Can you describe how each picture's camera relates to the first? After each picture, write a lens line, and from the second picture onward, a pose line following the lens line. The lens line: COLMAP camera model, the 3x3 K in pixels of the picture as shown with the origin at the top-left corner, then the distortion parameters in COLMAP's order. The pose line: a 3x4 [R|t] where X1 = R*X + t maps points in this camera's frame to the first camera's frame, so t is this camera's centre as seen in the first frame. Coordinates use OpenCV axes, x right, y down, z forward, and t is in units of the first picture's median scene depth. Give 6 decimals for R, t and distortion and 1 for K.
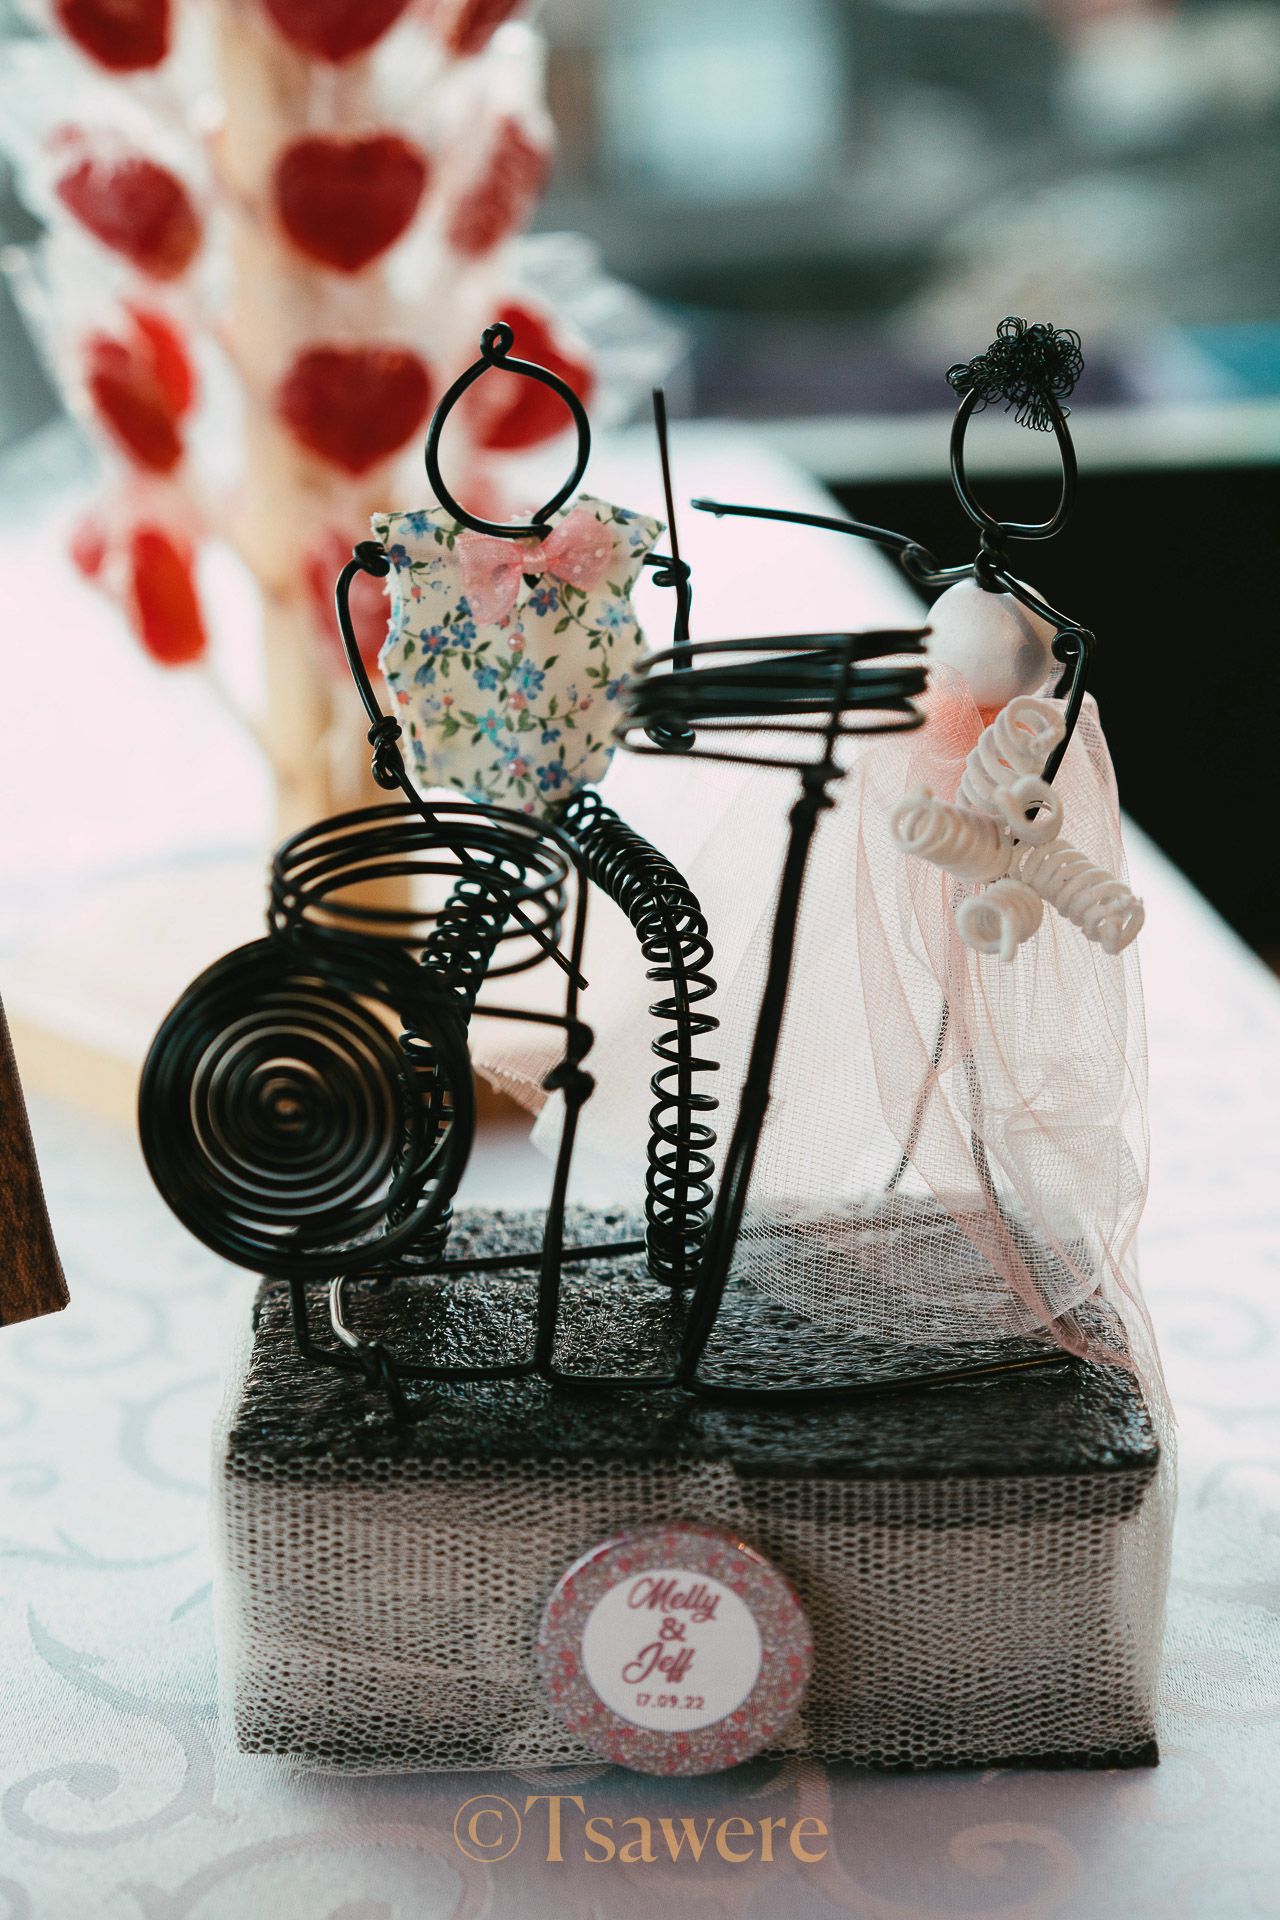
lens RADIAL K [[2913.3, 0, 640.0], [0, 2913.3, 960.0], [0, 0, 1]] dist [-0.002778, -0.055928]
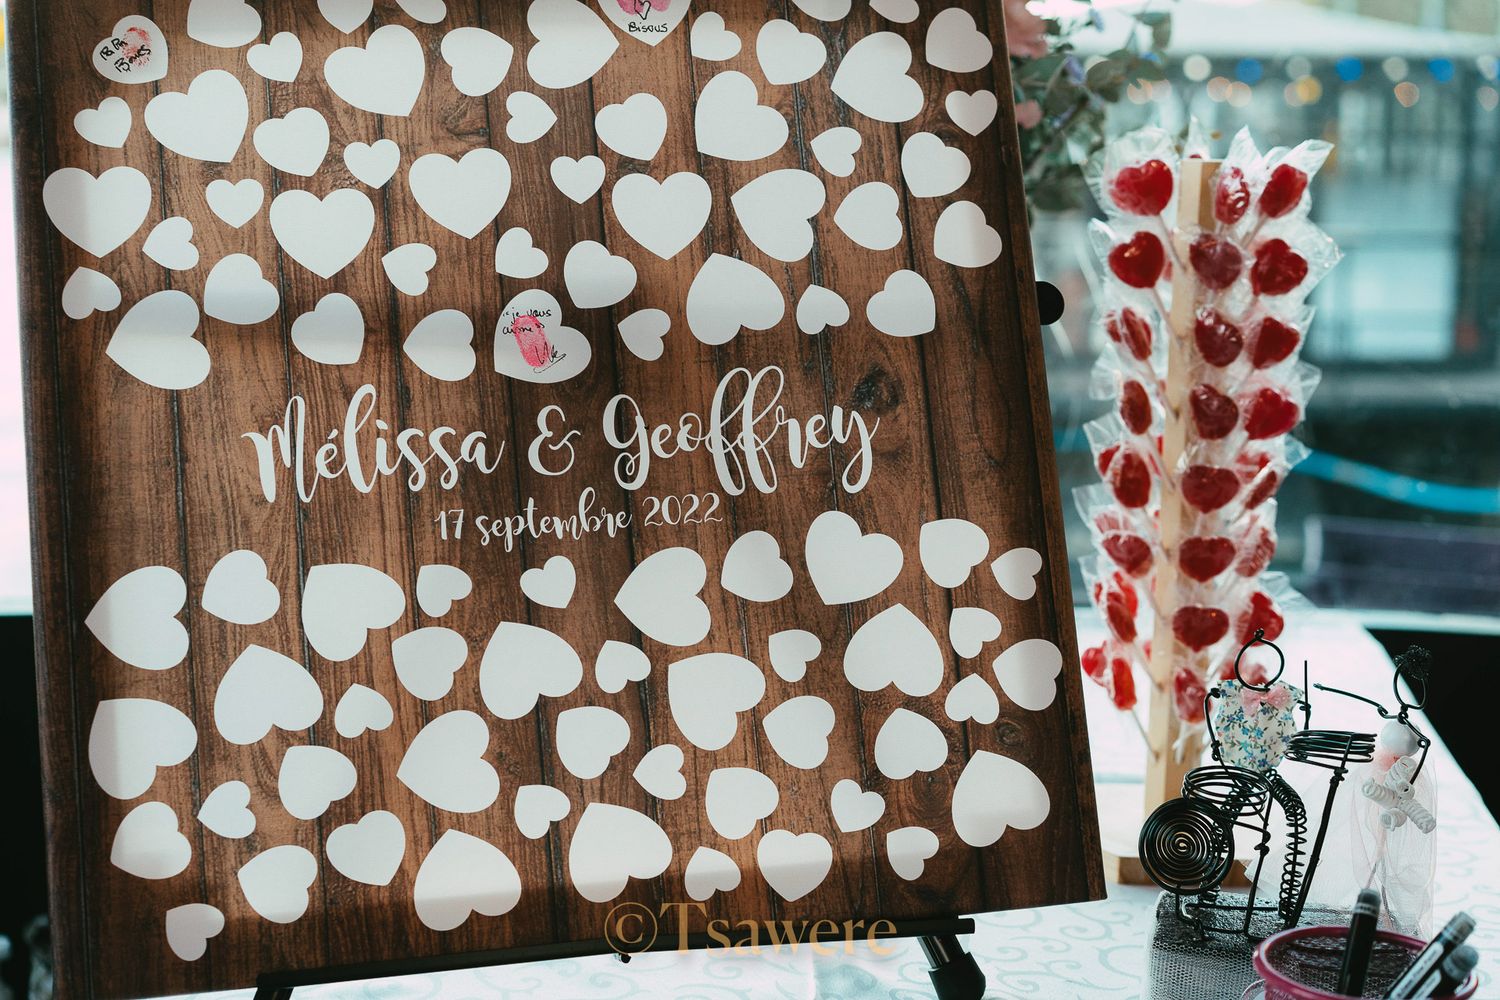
lens RADIAL K [[2276.0, 0, 750.0], [0, 2276.0, 500.0], [0, 0, 1]] dist [-0.002778, -0.055928]
pose [[0.967505, 0.092805, -0.235206, -0.014161], [-0.131406, 0.979272, -0.154139, 0.124854], [0.216026, 0.180038, 0.959645, -1.738942]]
